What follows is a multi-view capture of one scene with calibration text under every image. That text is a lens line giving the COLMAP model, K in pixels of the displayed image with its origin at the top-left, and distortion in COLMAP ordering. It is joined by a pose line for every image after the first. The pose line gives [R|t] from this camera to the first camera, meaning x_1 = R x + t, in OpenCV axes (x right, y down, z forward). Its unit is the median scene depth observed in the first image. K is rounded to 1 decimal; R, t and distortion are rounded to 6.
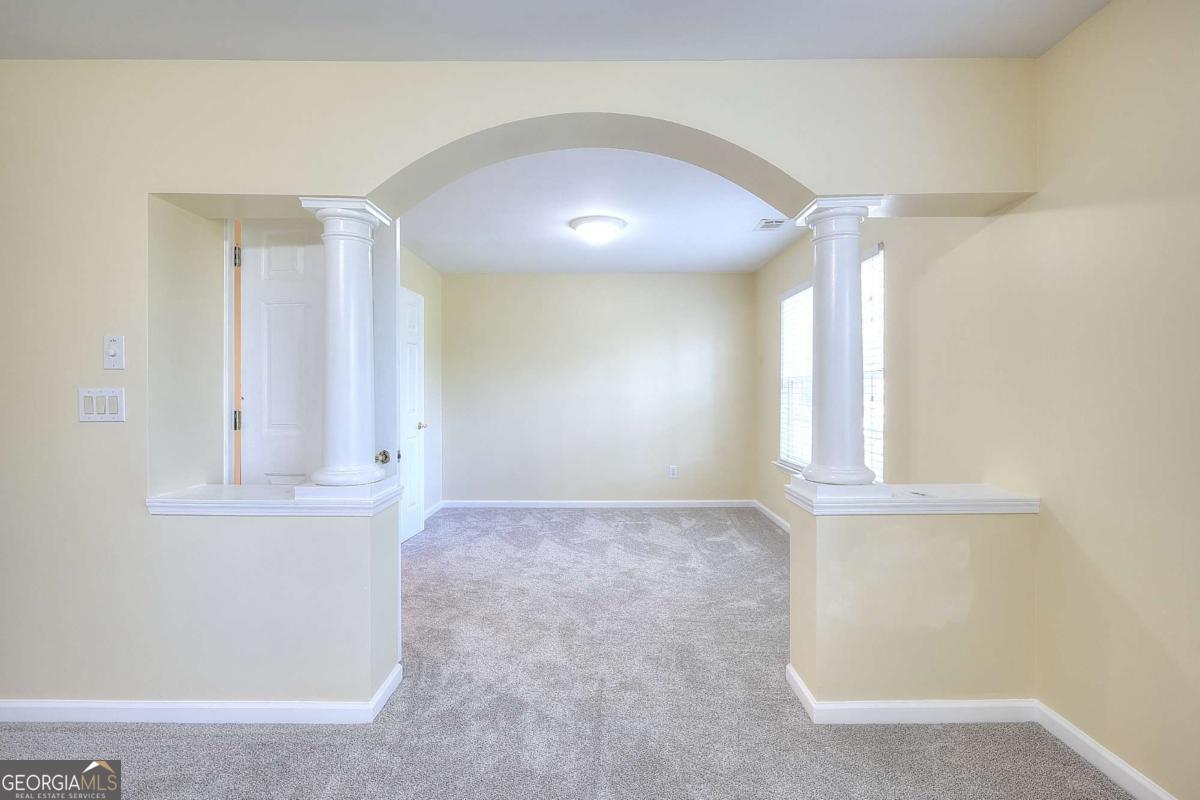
lens RADIAL K [[553.2, 0, 597.3], [0, 553.2, 397.9], [0, 0, 1]] dist [-0.007209, 0.000861]
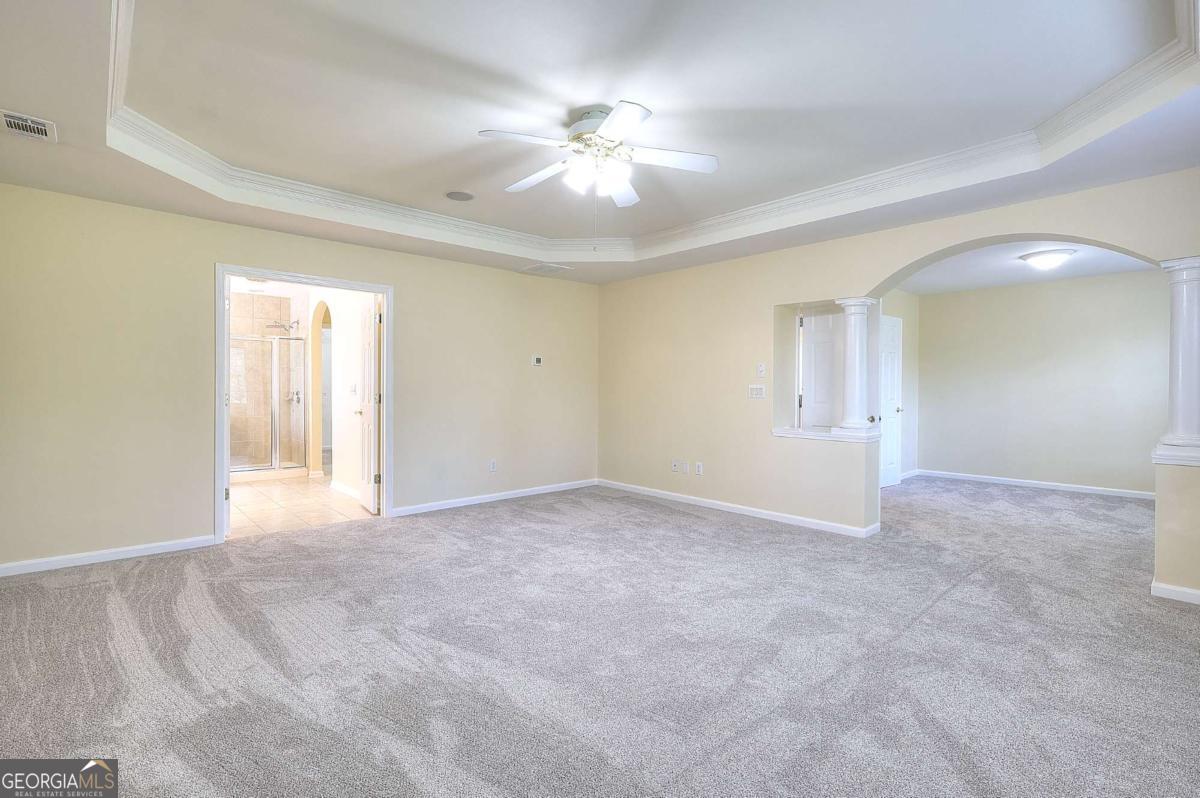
lens RADIAL K [[553.2, 0, 599.2], [0, 553.2, 396.1], [0, 0, 1]] dist [-0.007209, 0.000861]
pose [[0.678139, 0.011705, -0.734841, 0.390406], [-0.006546, 0.999930, 0.009887, 0.012430], [0.734905, -0.001894, 0.678168, -1.024569]]
